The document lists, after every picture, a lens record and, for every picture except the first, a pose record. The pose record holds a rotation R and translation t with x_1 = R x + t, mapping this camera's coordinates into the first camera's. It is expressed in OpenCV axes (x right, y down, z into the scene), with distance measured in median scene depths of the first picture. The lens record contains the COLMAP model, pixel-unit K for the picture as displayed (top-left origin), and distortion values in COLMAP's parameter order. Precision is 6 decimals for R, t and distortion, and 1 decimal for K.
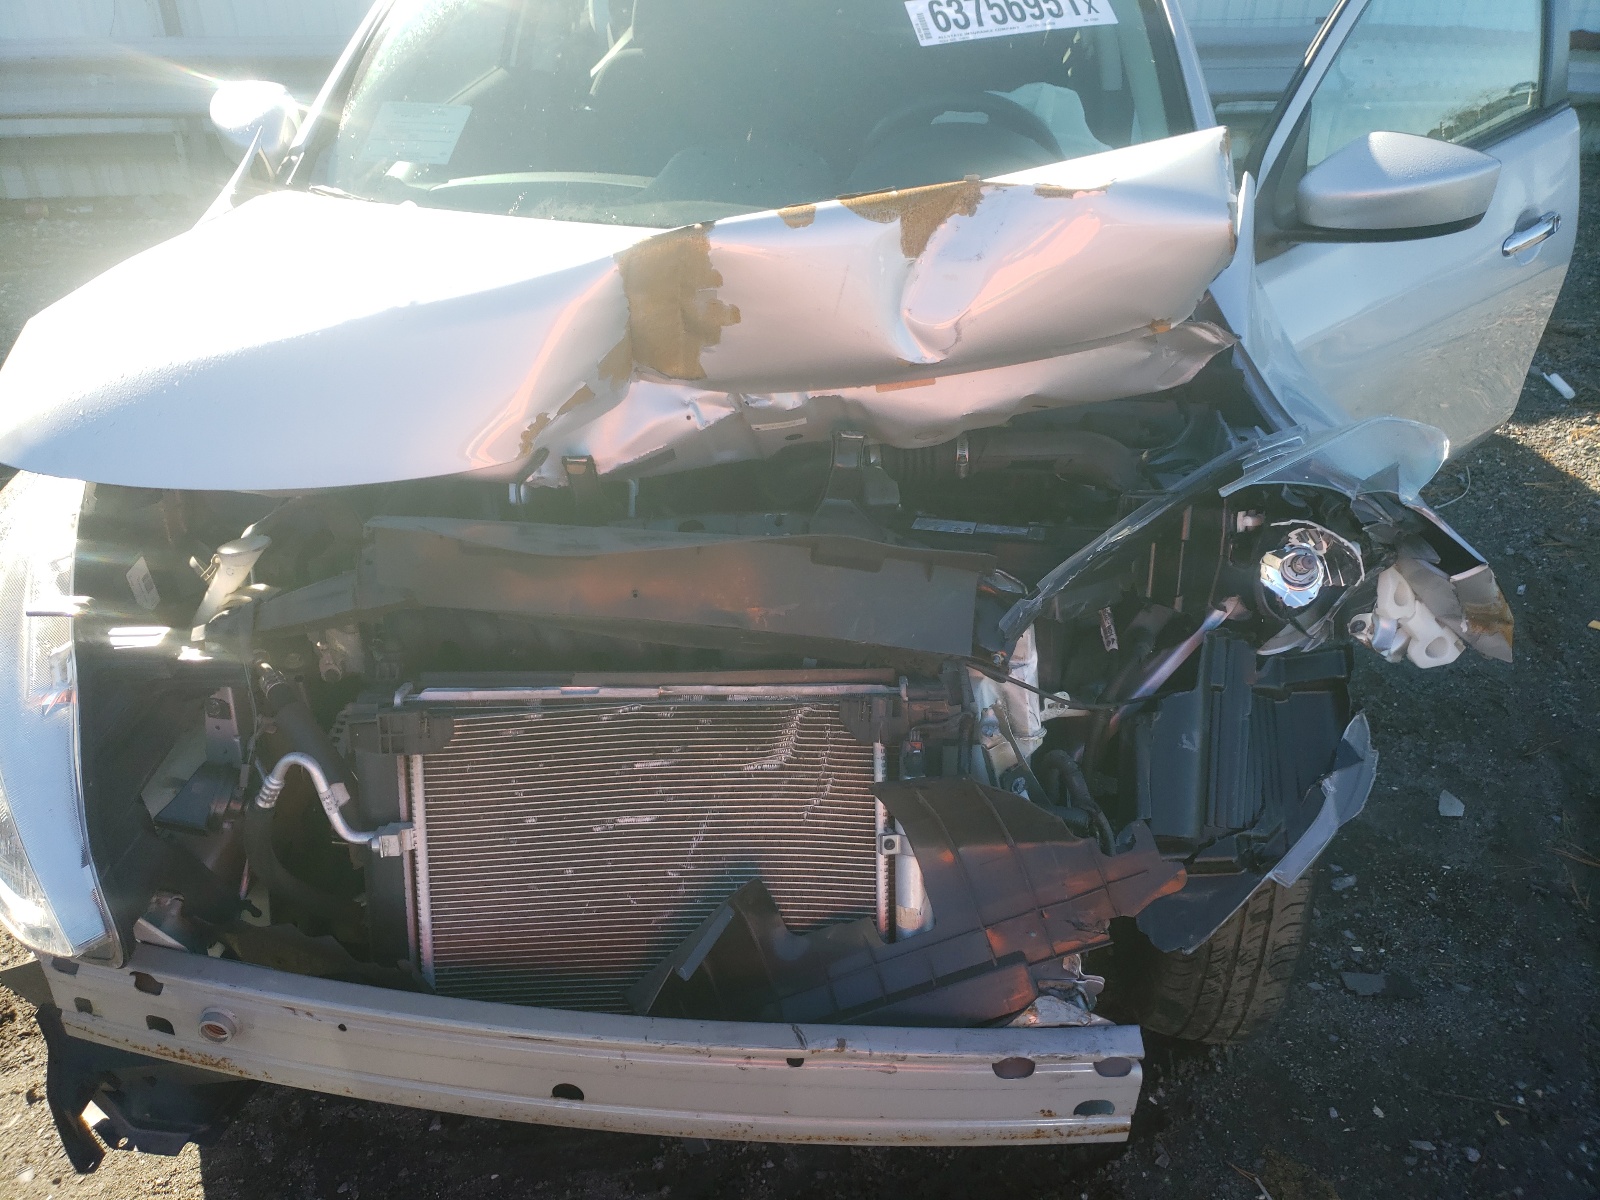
lens RADIAL K [[1156.8, 0, 782.9], [0, 1156.8, 599.6], [0, 0, 1]] dist [0.038844, 0.004587]
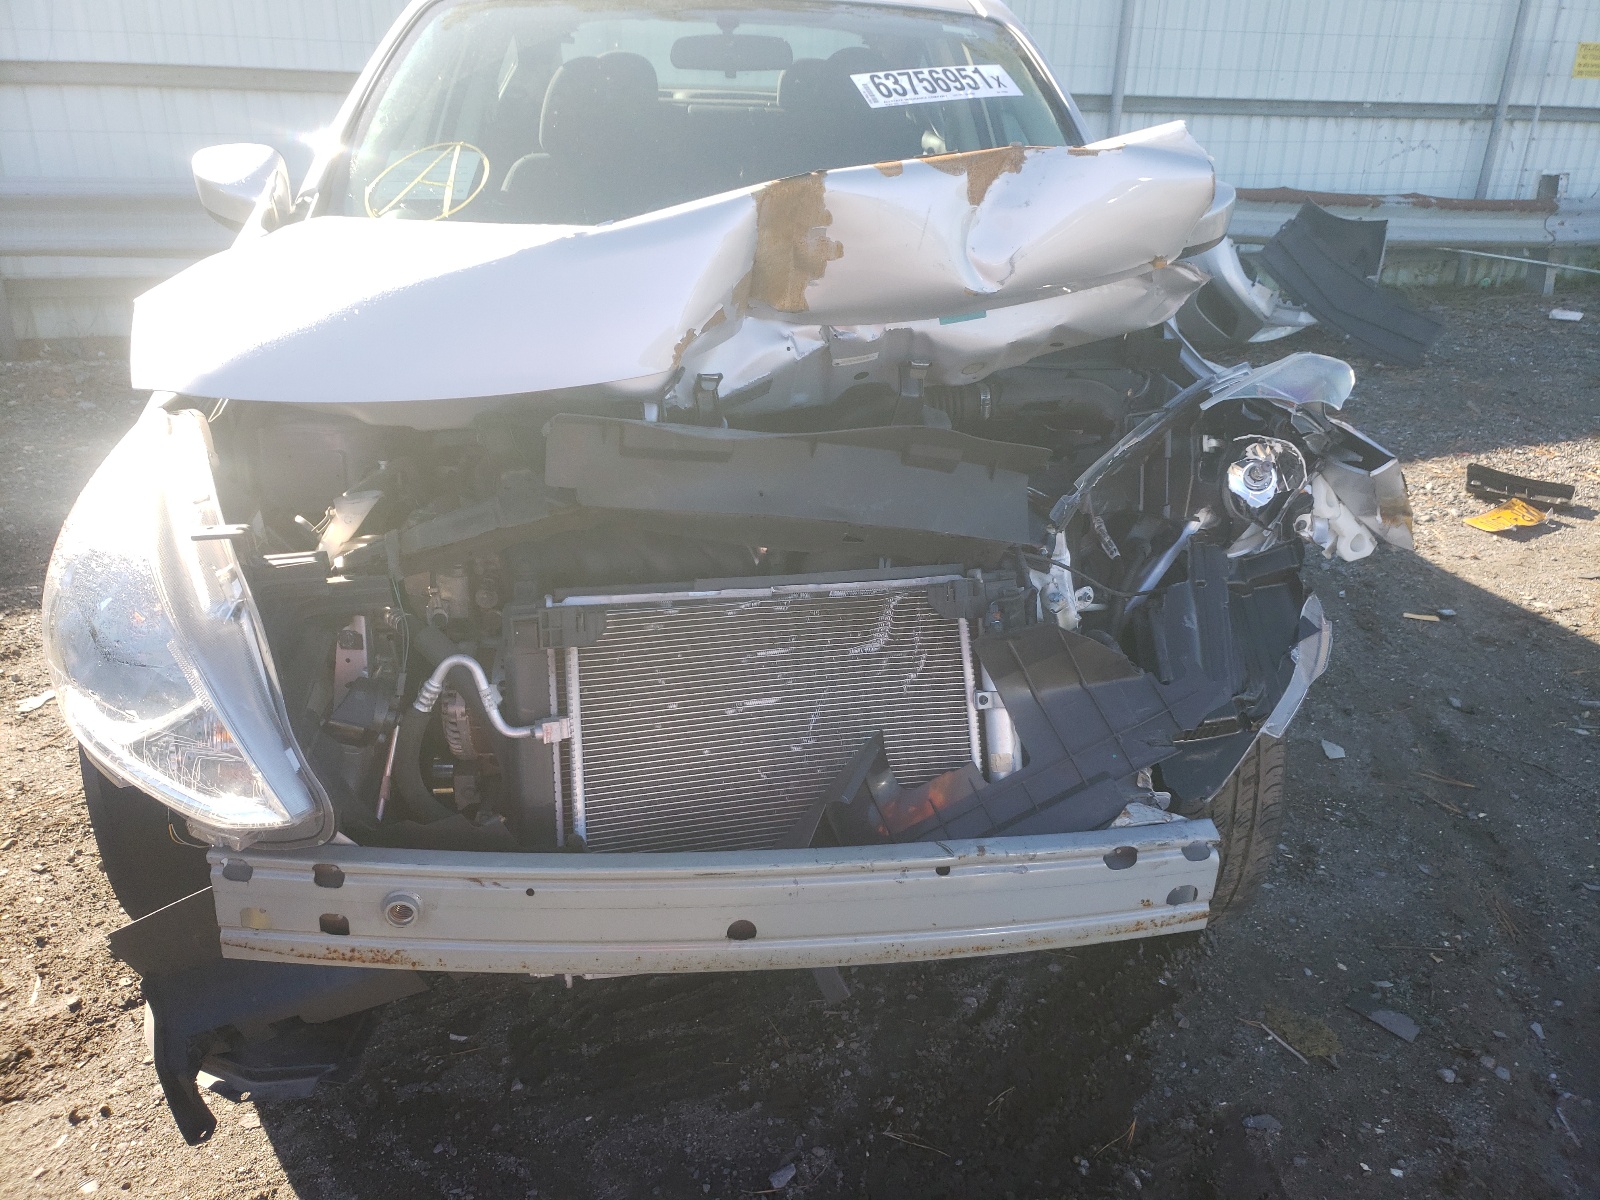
lens RADIAL K [[1148.0, 0, 800.0], [0, 1148.0, 600.0], [0, 0, 1]] dist [0.038463, -0.005751]
pose [[0.982303, -0.058278, 0.178000, -0.278595], [0.079394, 0.990314, -0.113904, 0.219128], [-0.169638, 0.126021, 0.977416, -0.108604]]
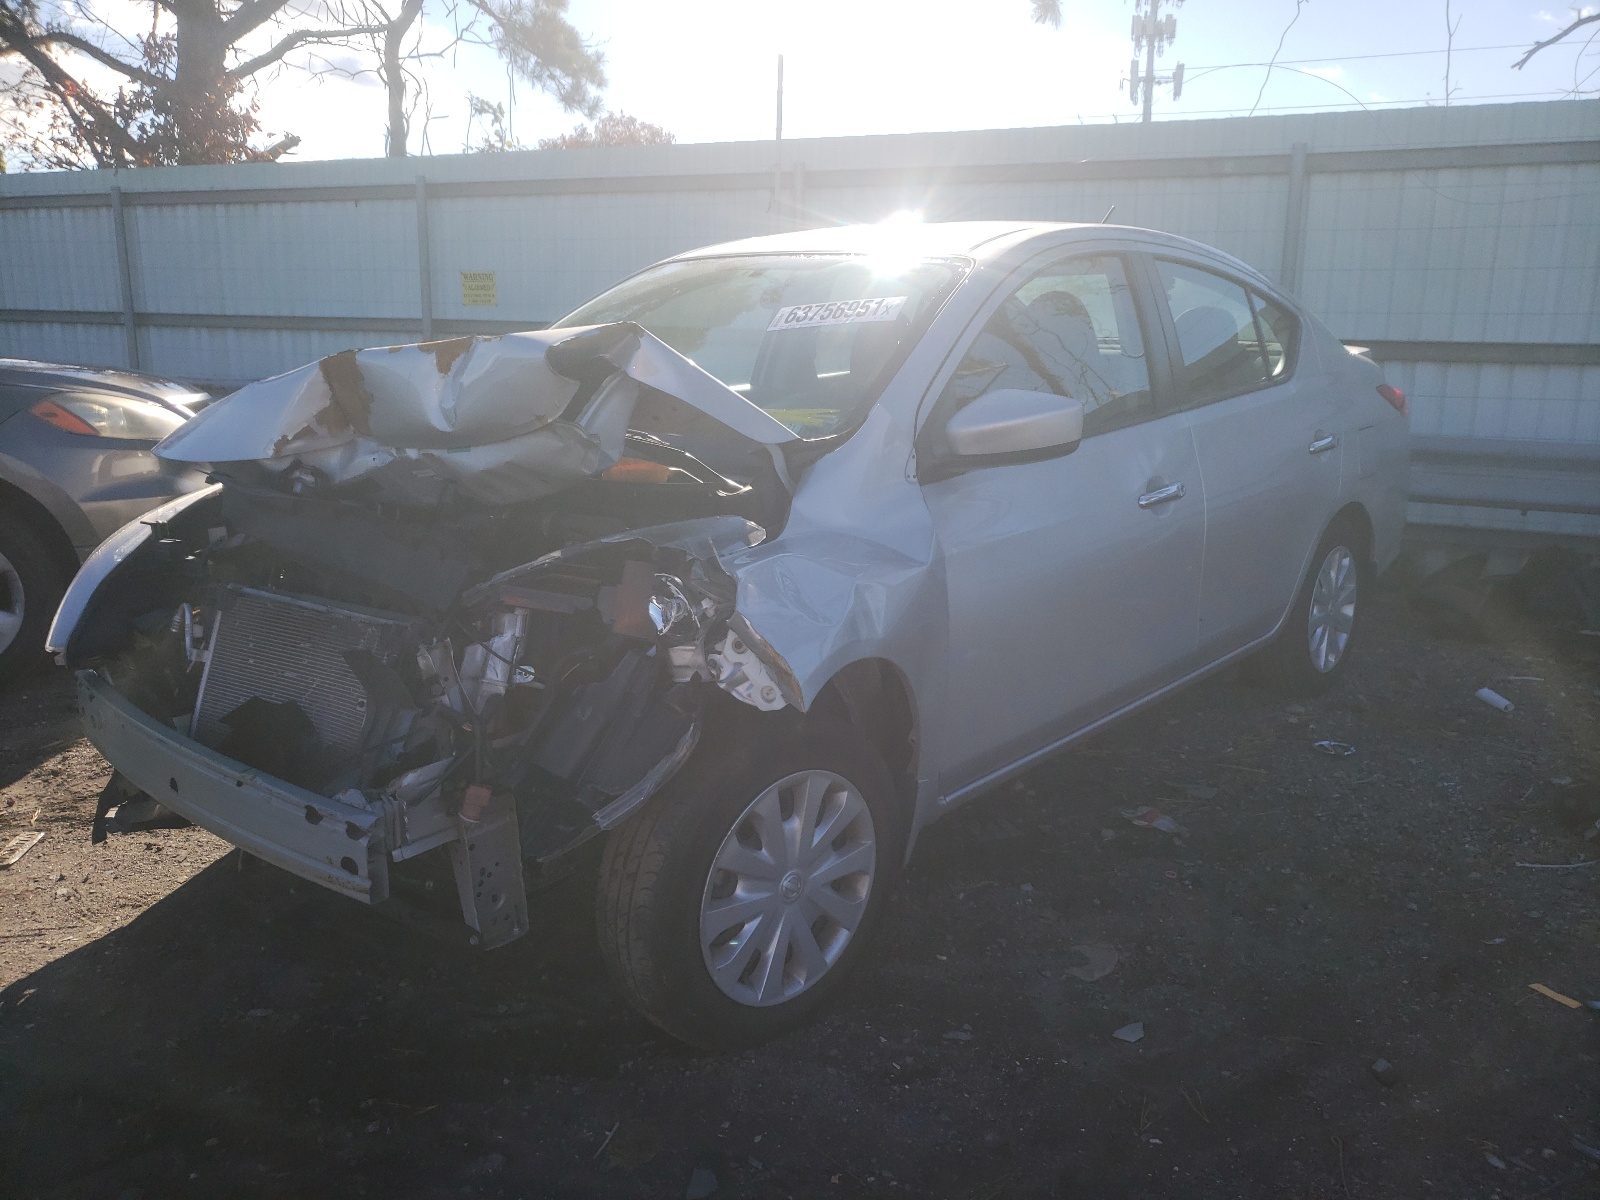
lens RADIAL K [[1156.8, 0, 782.9], [0, 1156.8, 599.6], [0, 0, 1]] dist [0.038844, 0.004587]
pose [[0.822105, 0.131717, -0.553889, 1.431959], [-0.298725, 0.927991, -0.222700, 0.255532], [0.484671, 0.348544, 0.802254, -0.089224]]
